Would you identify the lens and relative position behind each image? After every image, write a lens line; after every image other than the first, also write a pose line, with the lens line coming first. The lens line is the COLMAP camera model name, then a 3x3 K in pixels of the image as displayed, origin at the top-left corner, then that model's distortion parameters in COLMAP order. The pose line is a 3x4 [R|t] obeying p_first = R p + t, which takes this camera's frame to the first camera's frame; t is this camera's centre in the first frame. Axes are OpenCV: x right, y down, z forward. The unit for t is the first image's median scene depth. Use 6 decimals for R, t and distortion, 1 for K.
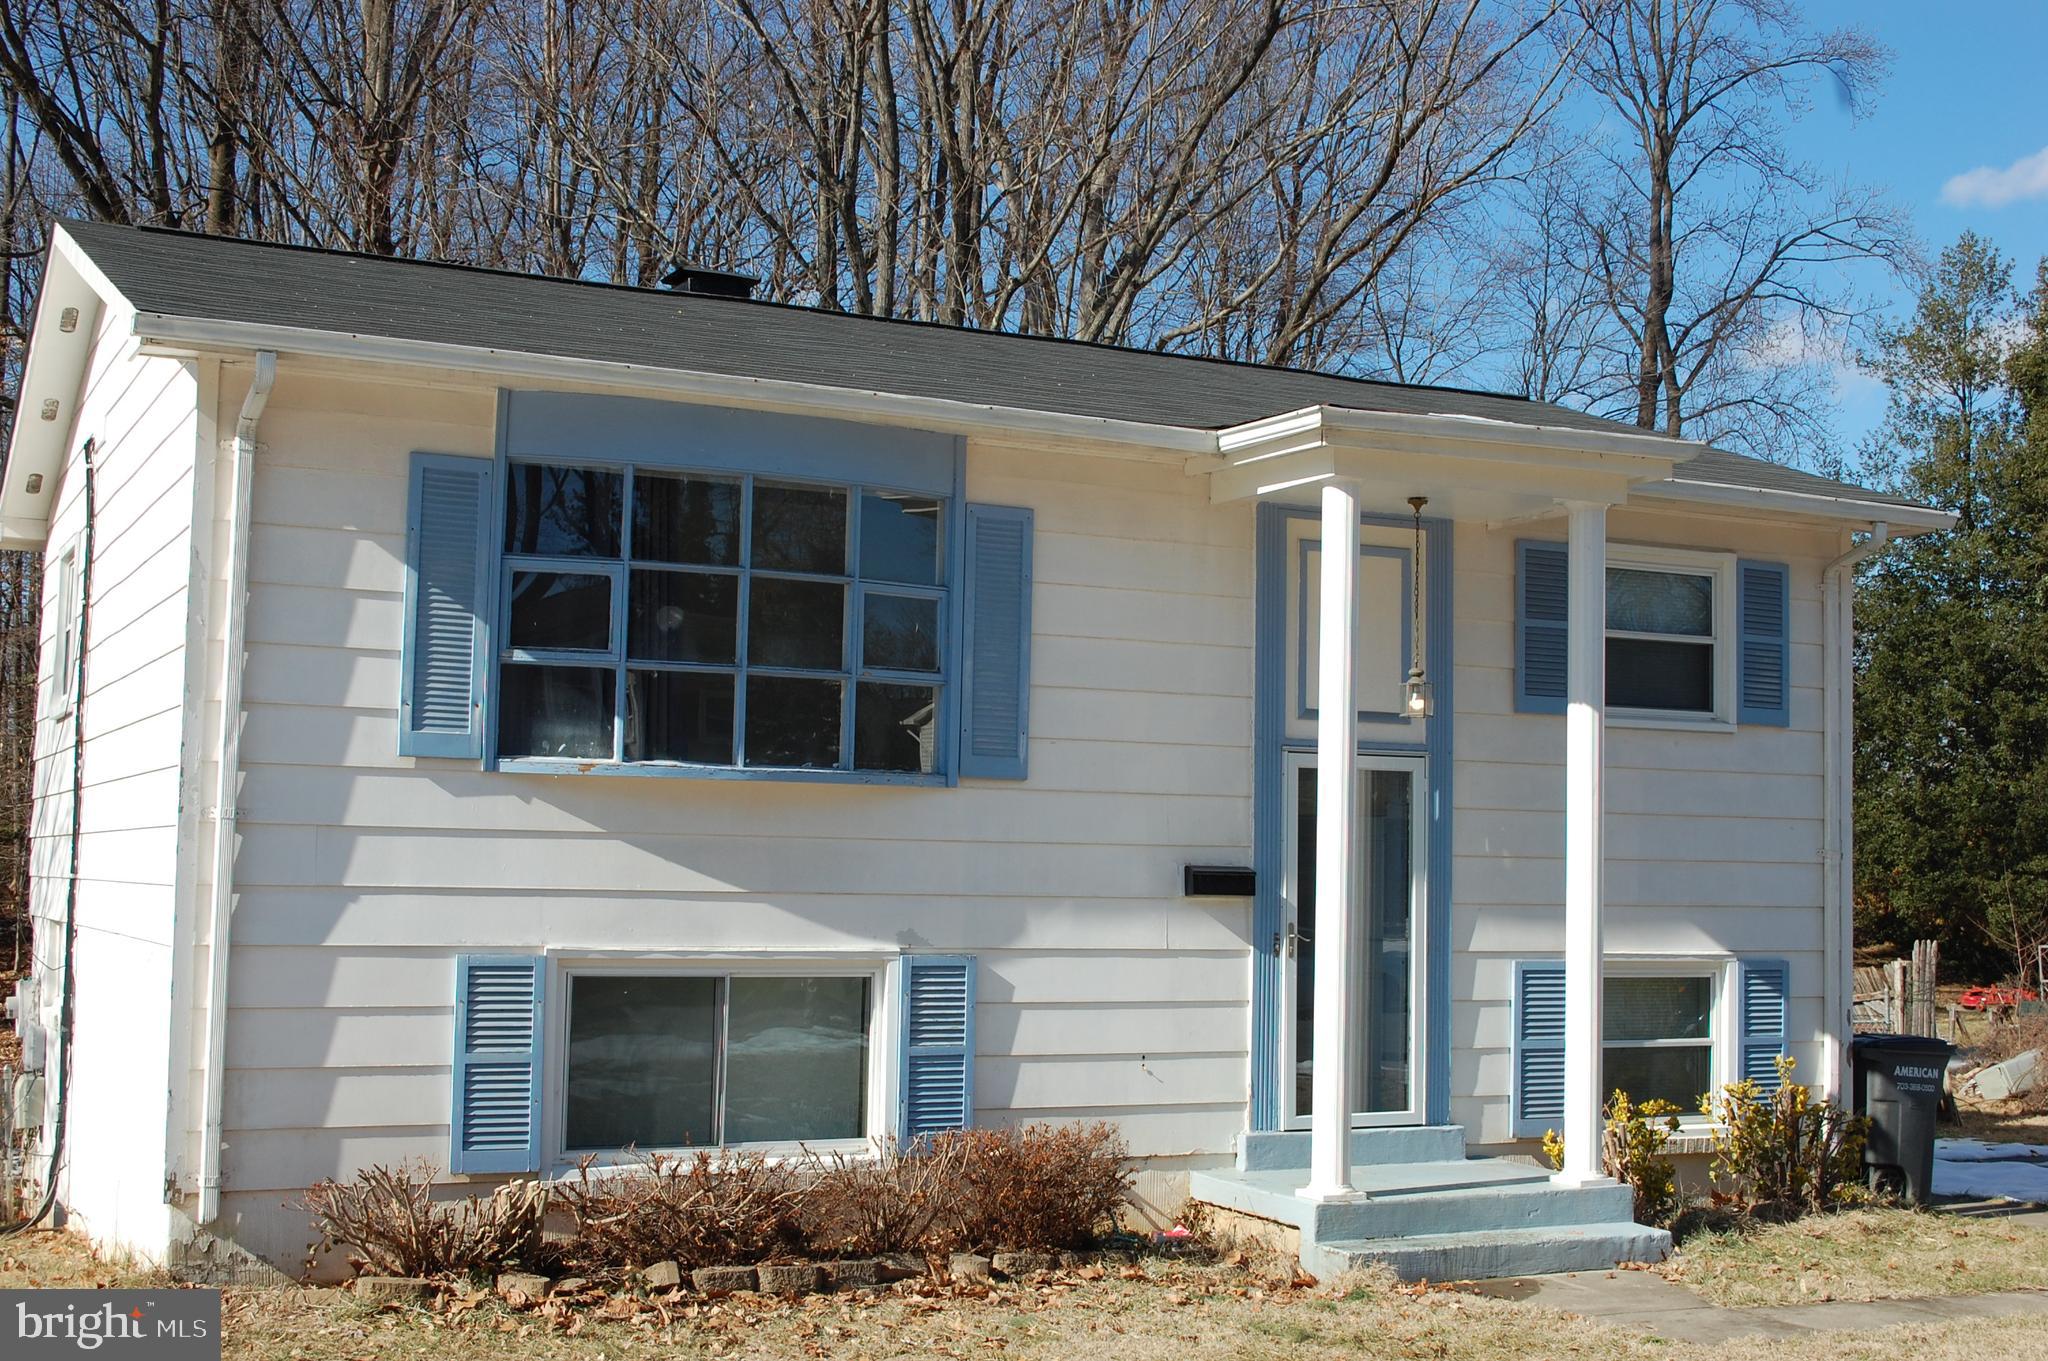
lens RADIAL K [[2548.8, 0, 1024.4], [0, 2548.8, 694.4], [0, 0, 1]] dist [-0.069059, 0.000000]
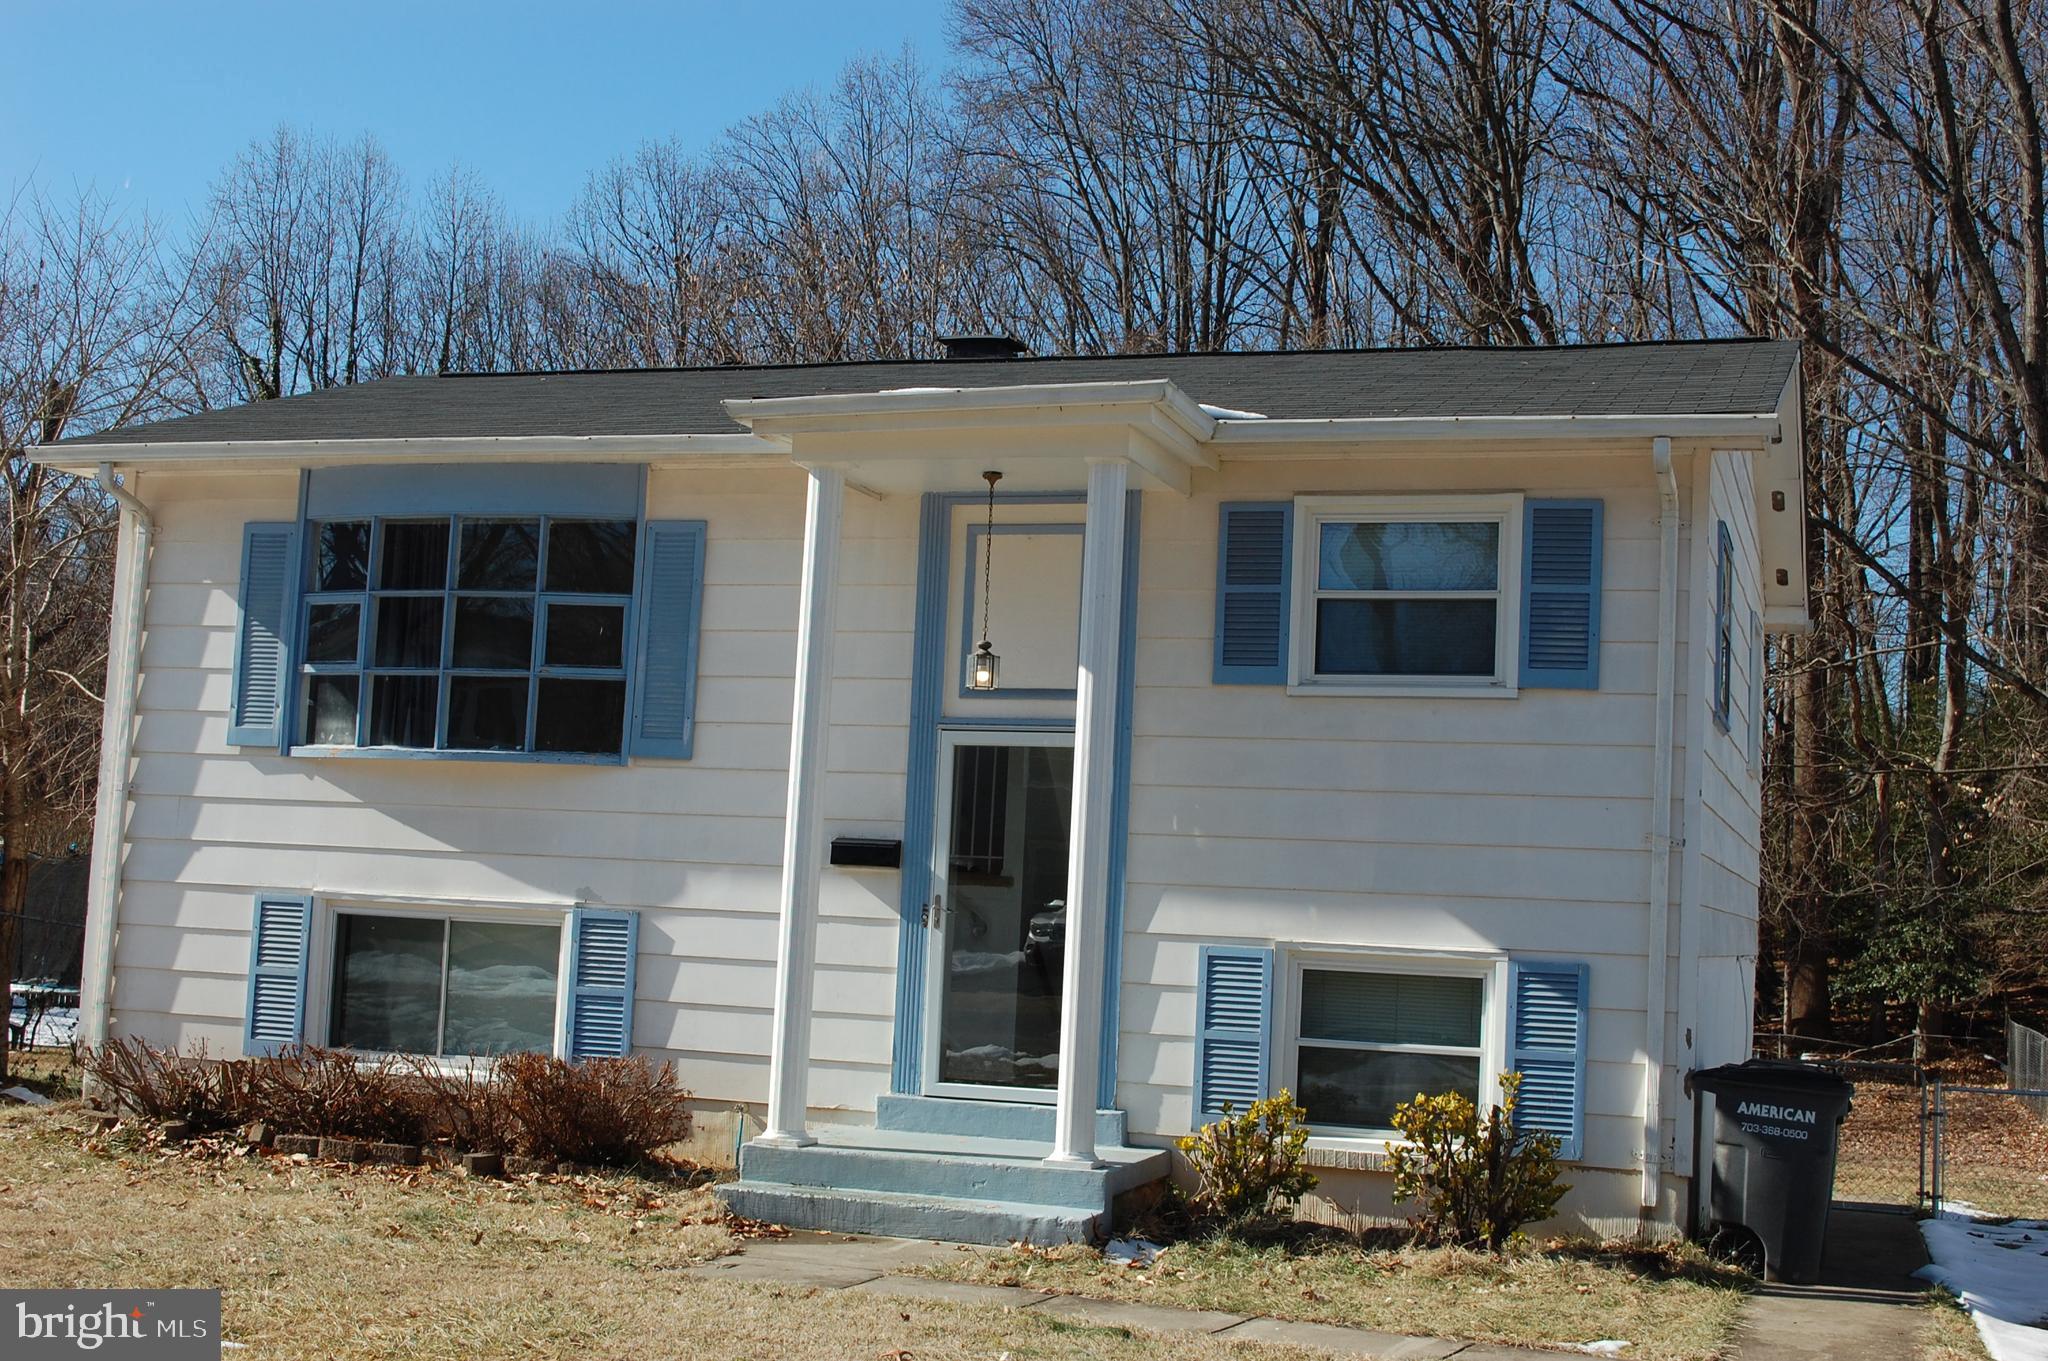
lens RADIAL K [[2548.8, 0, 1024.9], [0, 2548.8, 669.4], [0, 0, 1]] dist [-0.069059, 0.000000]
pose [[0.699129, -0.052783, -0.713045, 0.944196], [0.016400, 0.998193, -0.057810, 0.063700], [0.714808, 0.028723, 0.698731, 0.325046]]
